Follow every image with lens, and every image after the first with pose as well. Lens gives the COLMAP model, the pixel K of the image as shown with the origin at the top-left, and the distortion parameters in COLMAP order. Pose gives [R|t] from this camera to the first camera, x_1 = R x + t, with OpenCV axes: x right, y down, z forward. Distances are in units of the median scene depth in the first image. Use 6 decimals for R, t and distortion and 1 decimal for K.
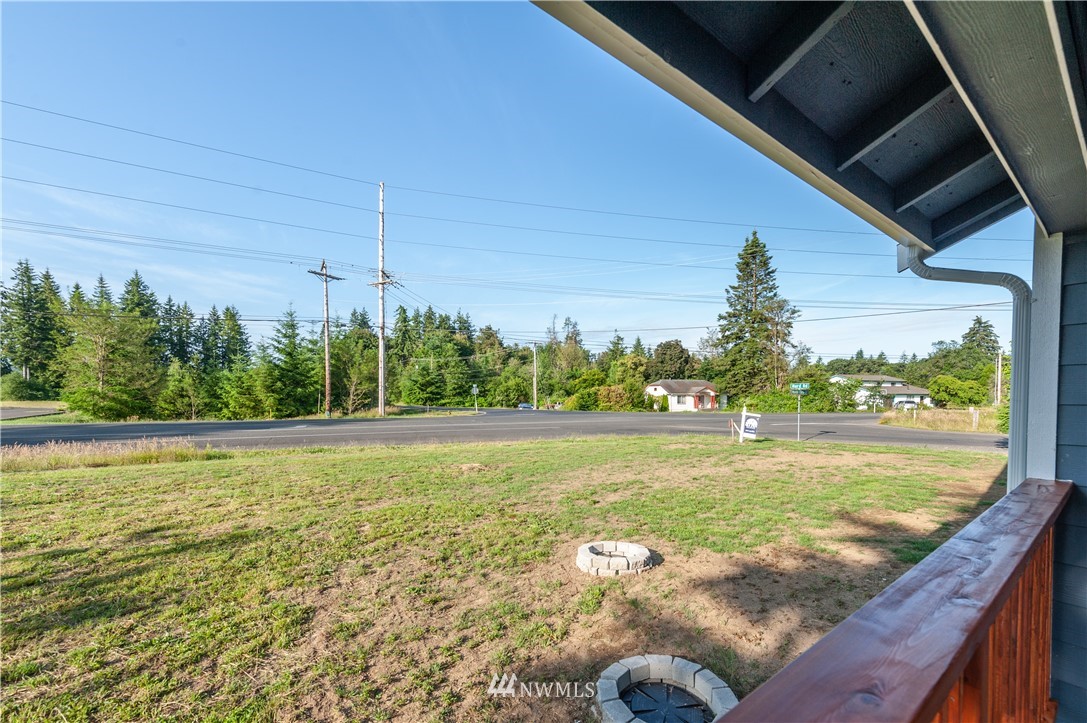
lens RADIAL K [[449.5, 0, 548.4], [0, 449.5, 399.8], [0, 0, 1]] dist [0.003422, -0.000042]
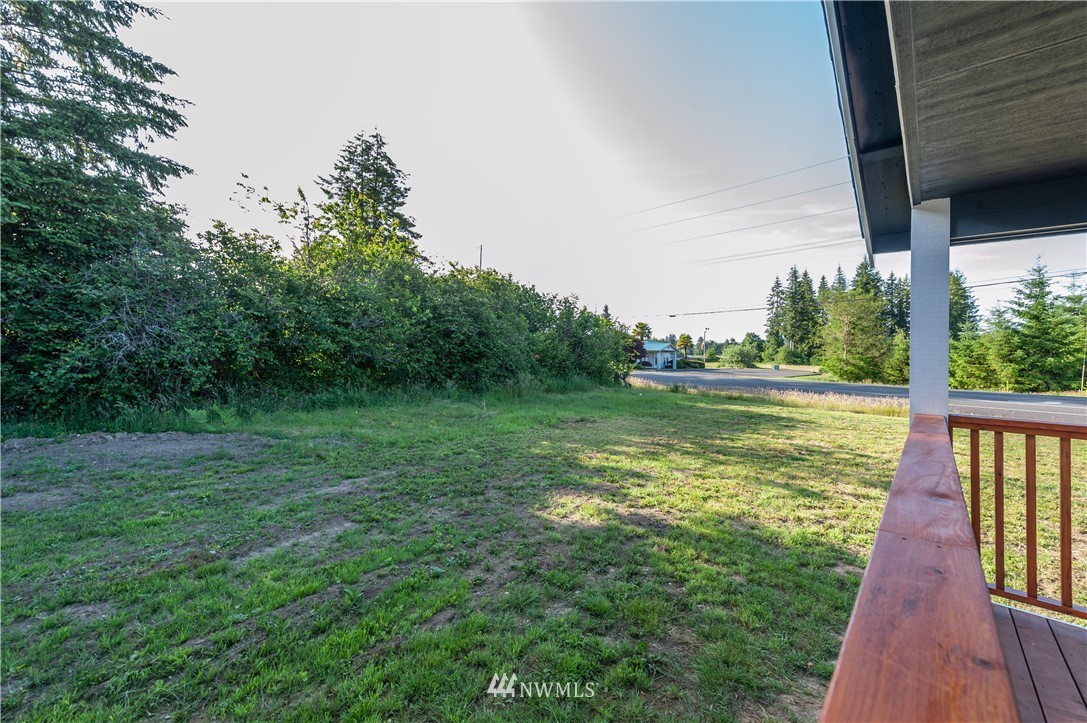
lens RADIAL K [[432.7, 0, 548.1], [0, 432.7, 353.7], [0, 0, 1]] dist [-0.002266, -0.000847]
pose [[0.204538, 0.000225, -0.978859, 0.033140], [-0.031843, 0.999472, -0.006424, 0.001476], [0.978341, 0.032484, 0.204437, -0.065093]]
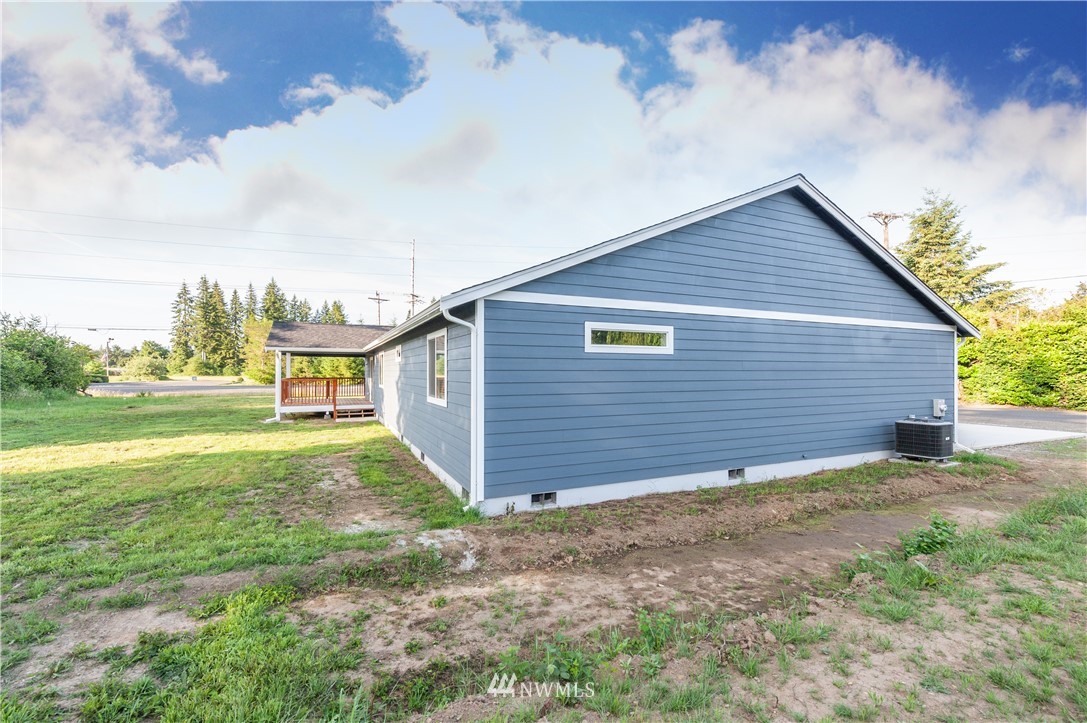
lens RADIAL K [[445.9, 0, 538.7], [0, 445.9, 368.9], [0, 0, 1]] dist [0.024487, -0.008798]
pose [[0.980278, -0.003609, -0.197589, 0.372029], [0.000636, 0.999886, -0.015109, 0.006607], [0.197621, 0.014686, 0.980168, -0.452004]]
